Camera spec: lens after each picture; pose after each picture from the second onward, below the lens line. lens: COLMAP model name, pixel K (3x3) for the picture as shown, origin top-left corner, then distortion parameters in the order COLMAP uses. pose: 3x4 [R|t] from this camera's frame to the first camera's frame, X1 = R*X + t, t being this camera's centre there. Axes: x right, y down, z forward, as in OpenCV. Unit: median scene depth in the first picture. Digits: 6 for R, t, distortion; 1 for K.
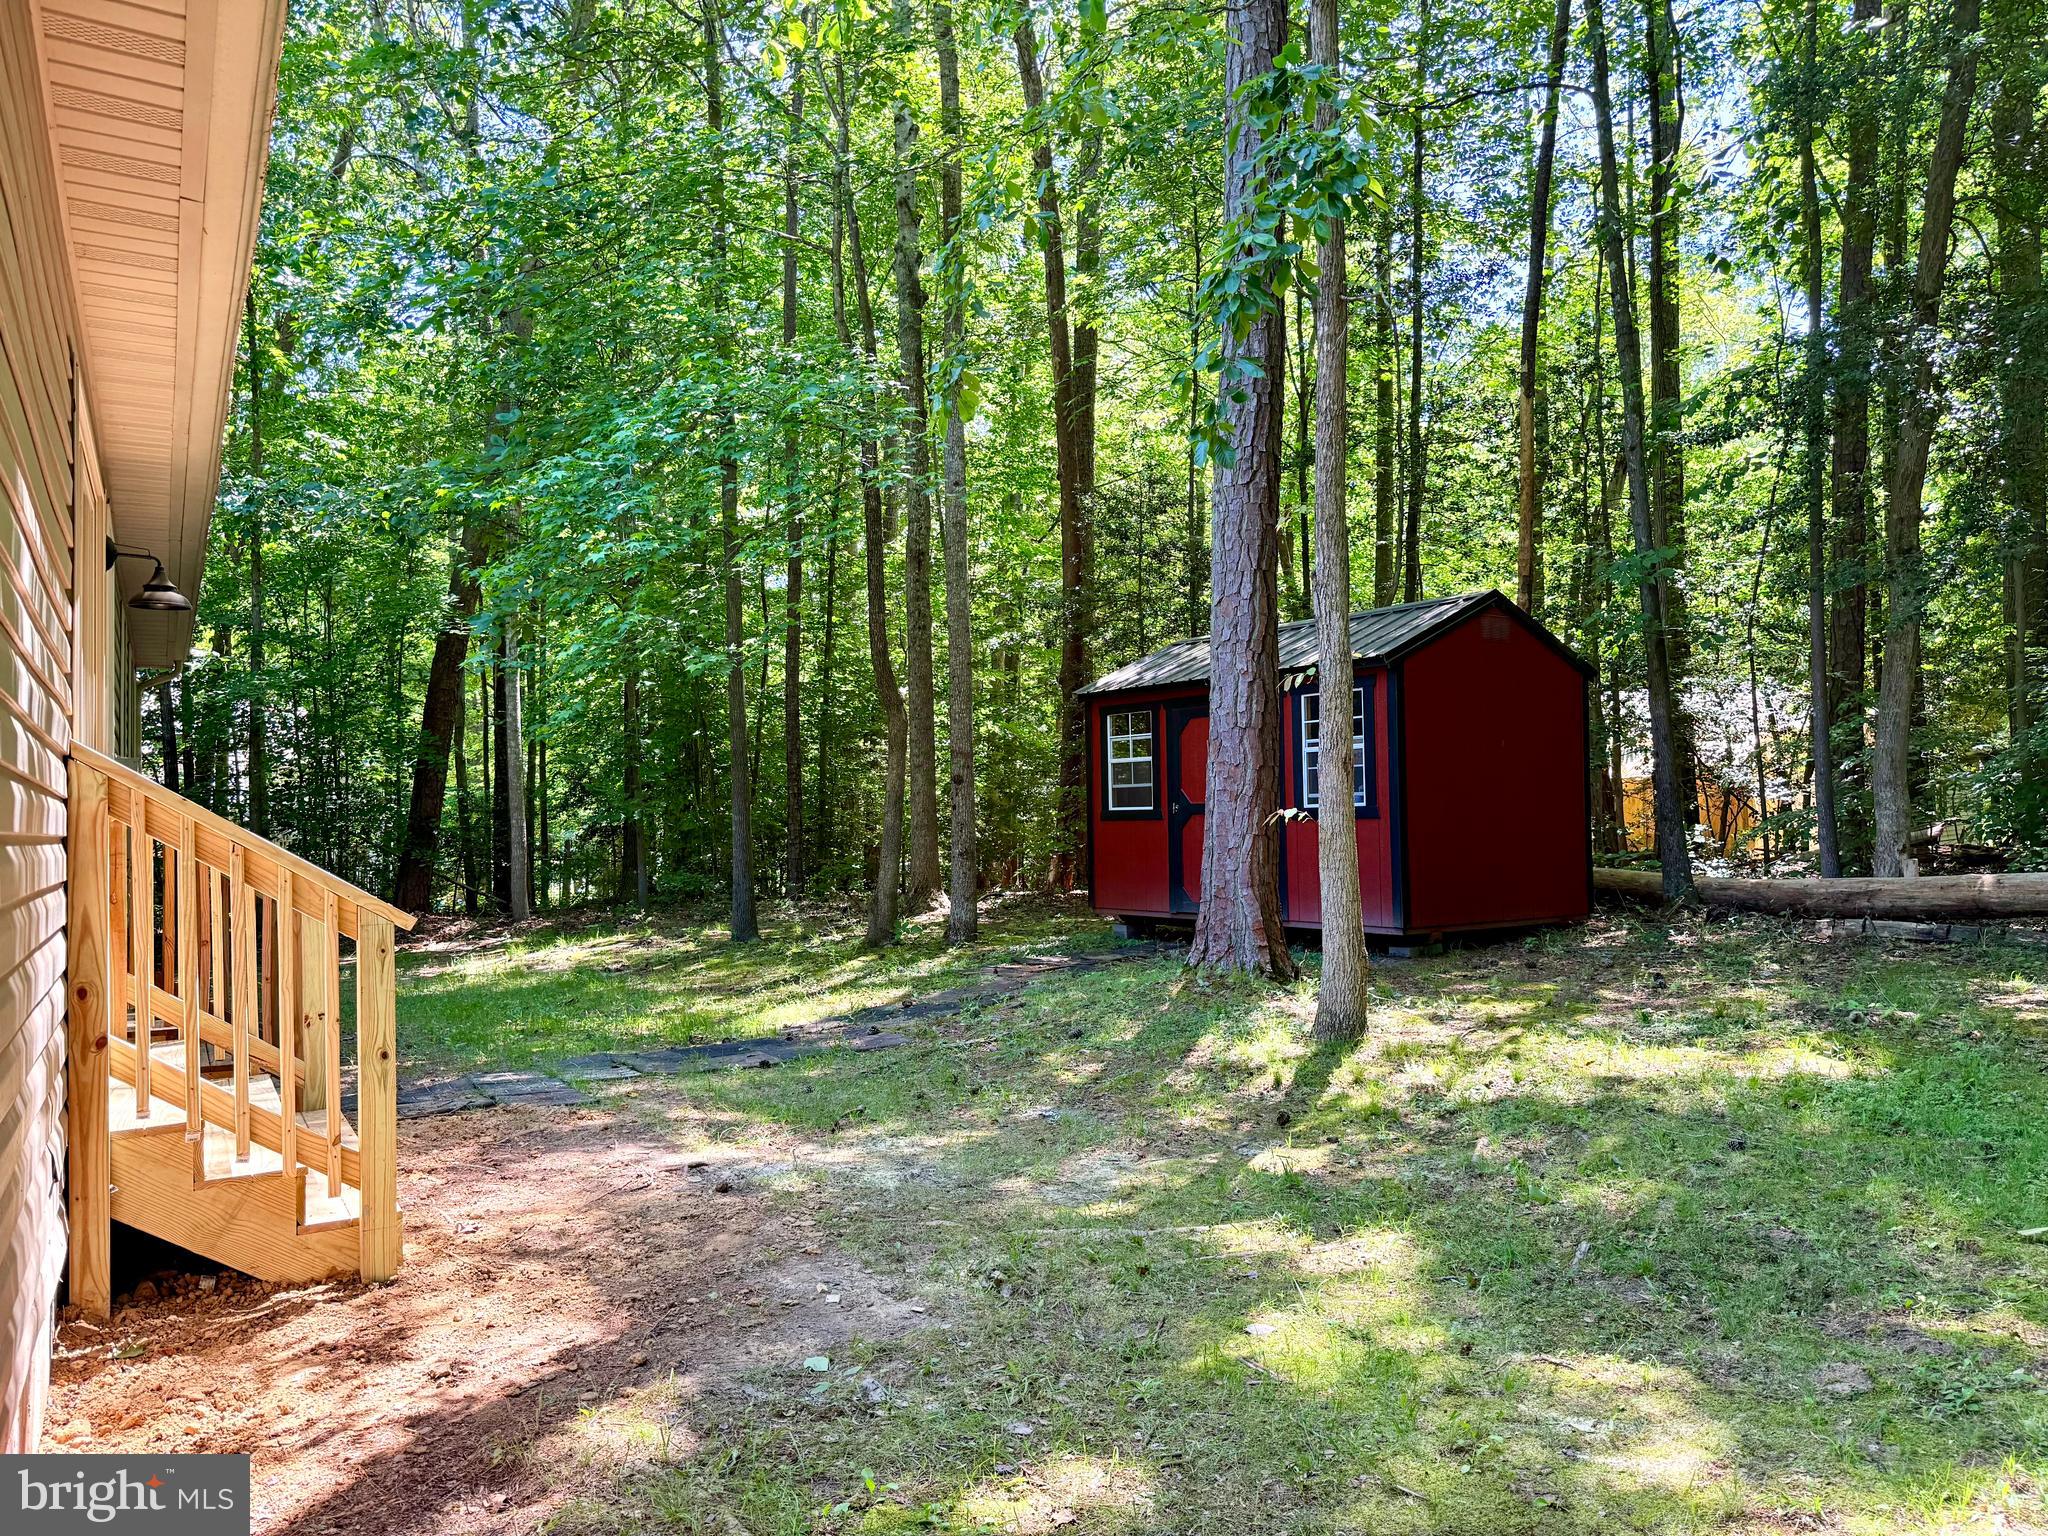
lens RADIAL K [[1439.2, 0, 1028.0], [0, 1439.2, 777.1], [0, 0, 1]] dist [0.064711, -0.079317]
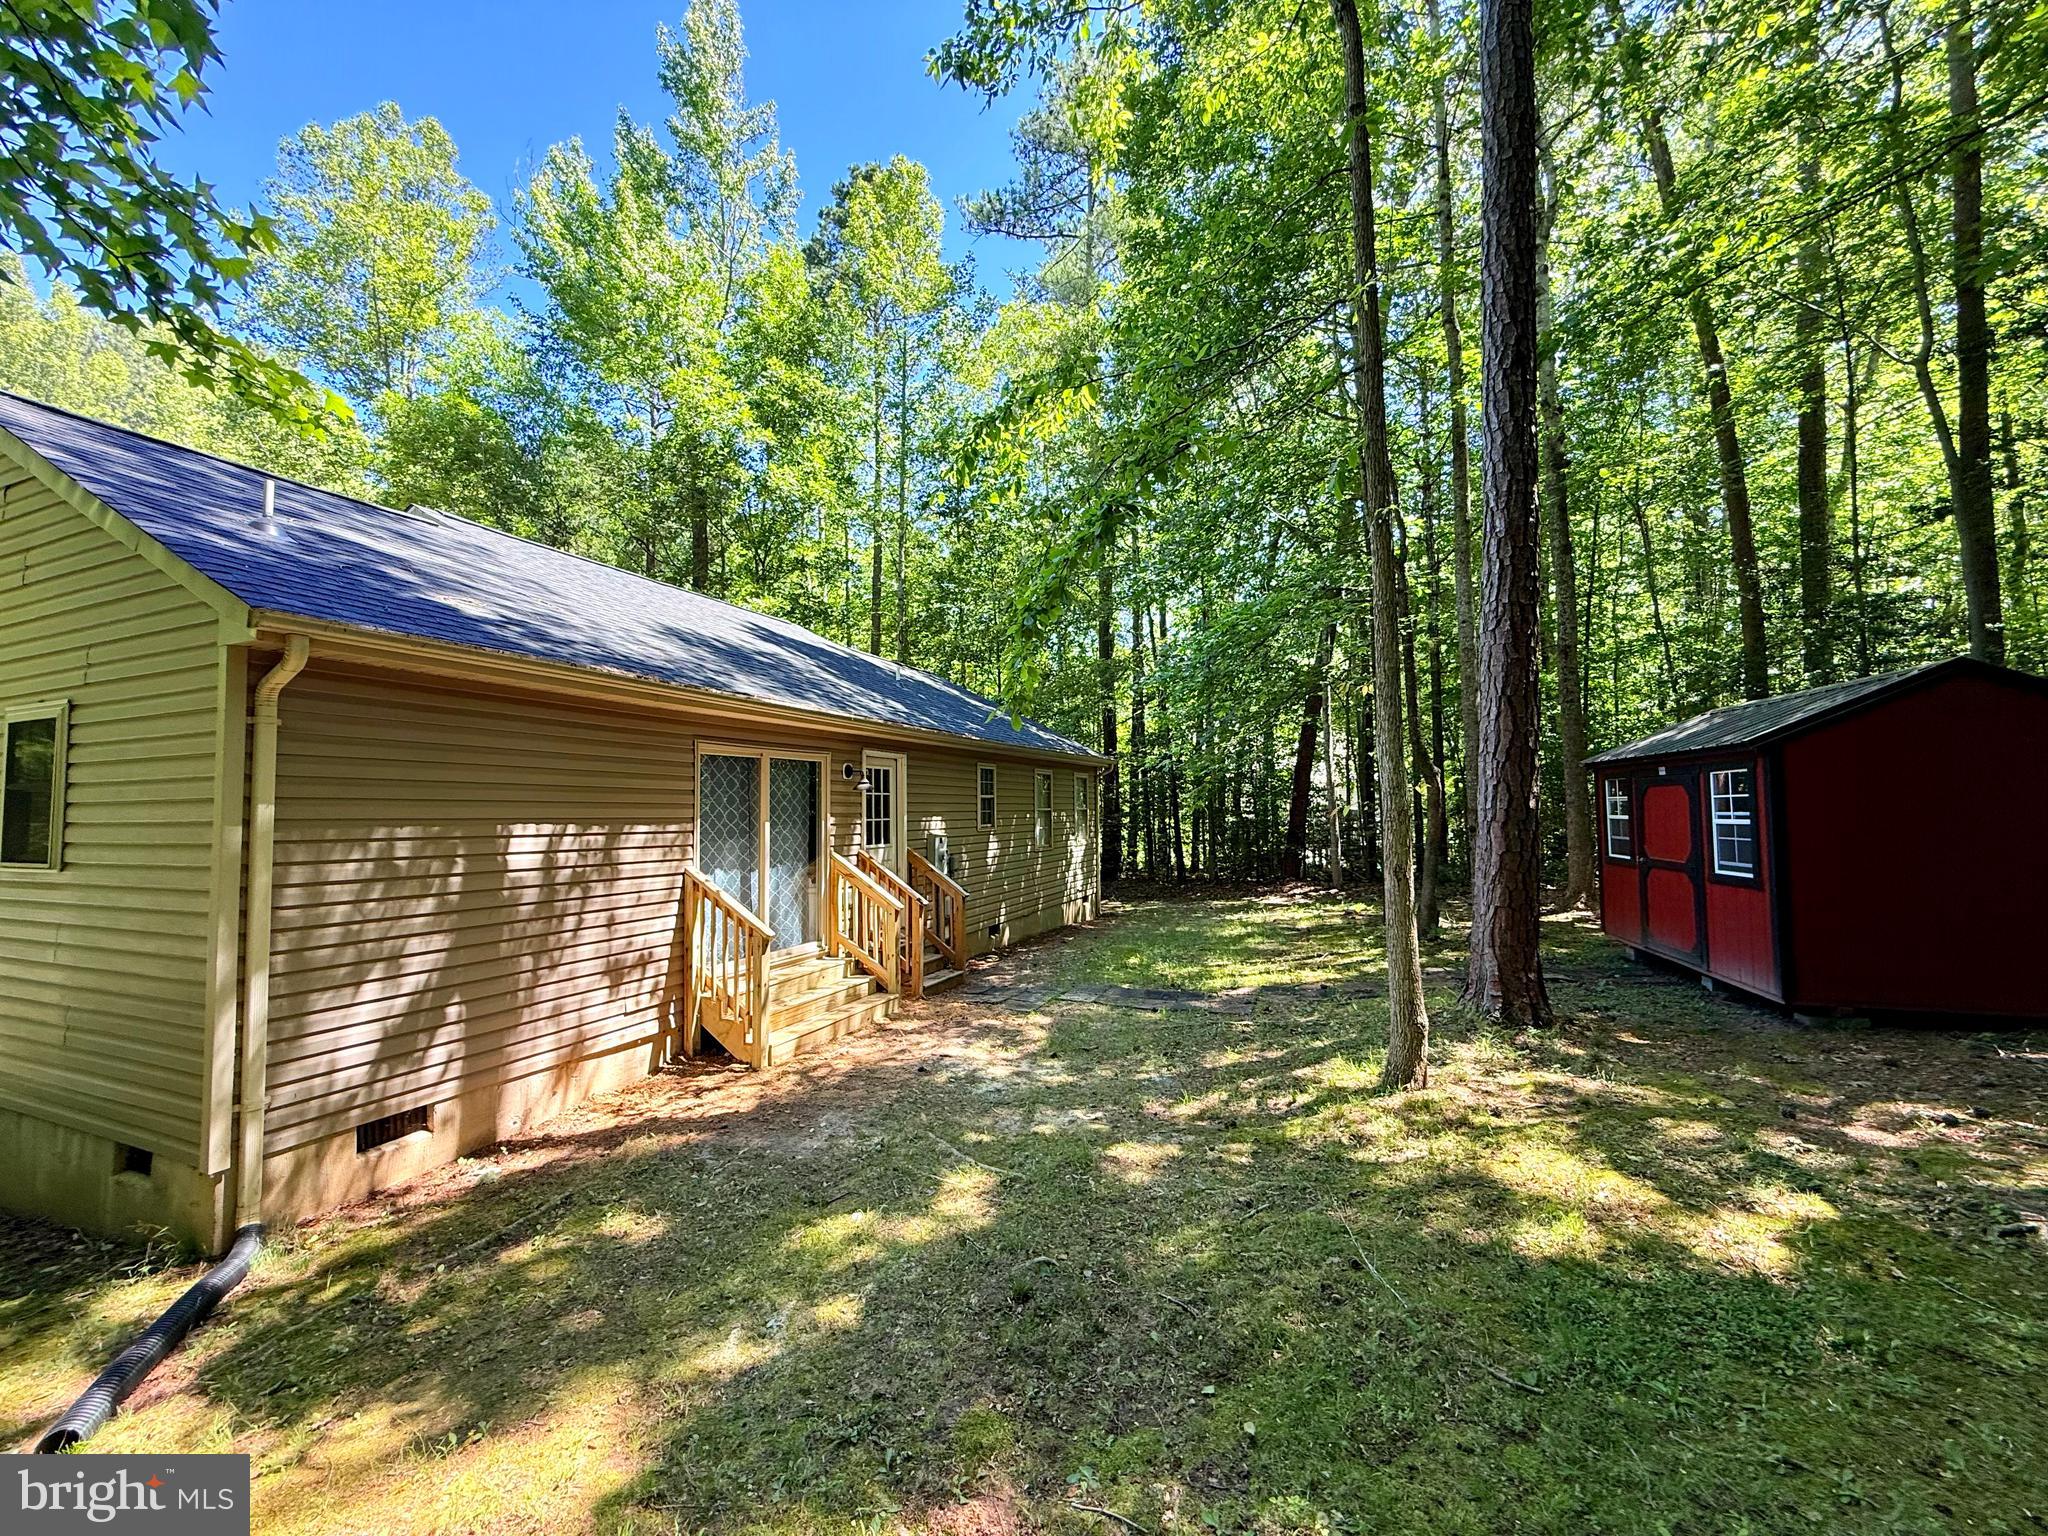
lens RADIAL K [[819.8, 0, 1018.2], [0, 819.8, 767.1], [0, 0, 1]] dist [0.001432, 0.000484]
pose [[0.582942, -0.036951, -0.811673, 1.132866], [0.024774, 0.999309, -0.027700, -0.164451], [0.812136, -0.003961, 0.583455, 0.531691]]
